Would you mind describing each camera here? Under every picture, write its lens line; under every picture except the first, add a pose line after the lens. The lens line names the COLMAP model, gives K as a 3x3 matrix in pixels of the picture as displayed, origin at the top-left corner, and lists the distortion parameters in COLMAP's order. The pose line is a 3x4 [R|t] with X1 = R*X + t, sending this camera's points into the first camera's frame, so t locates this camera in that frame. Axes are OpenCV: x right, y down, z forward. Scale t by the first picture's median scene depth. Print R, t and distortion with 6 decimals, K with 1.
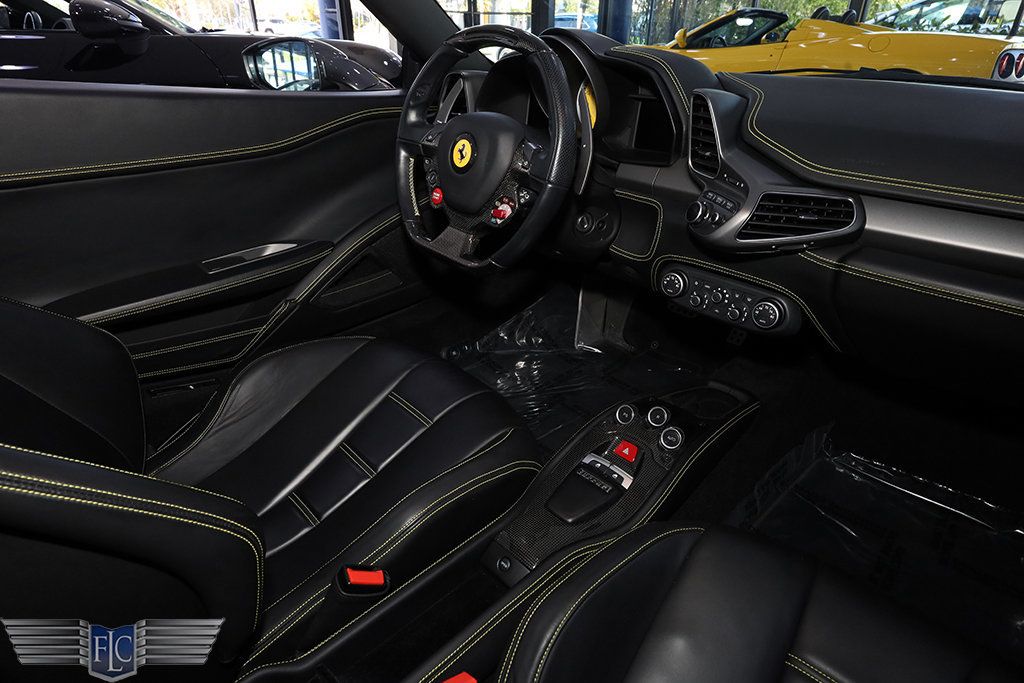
lens RADIAL K [[558.7, 0, 512.0], [0, 558.7, 341.5], [0, 0, 1]] dist [-0.022782, -0.000744]
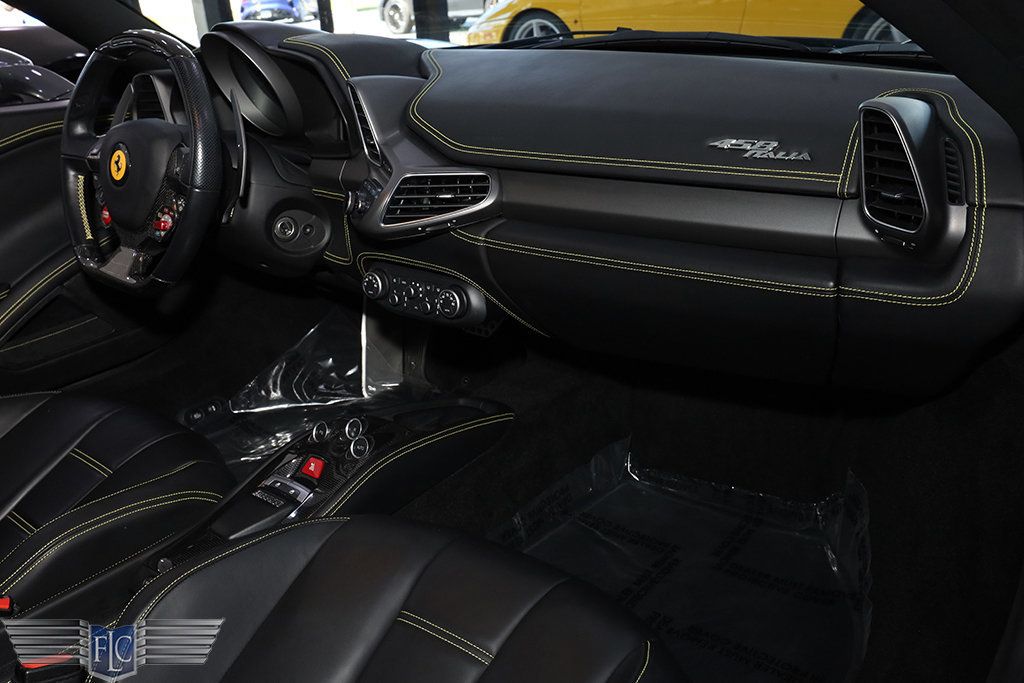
lens RADIAL K [[921.7, 0, 515.2], [0, 921.7, 336.6], [0, 0, 1]] dist [-0.033848, 0.005265]
pose [[0.991822, -0.099894, 0.079435, 0.399967], [0.109171, 0.986432, -0.122612, 0.190190], [-0.066109, 0.130281, 0.989271, -0.478901]]
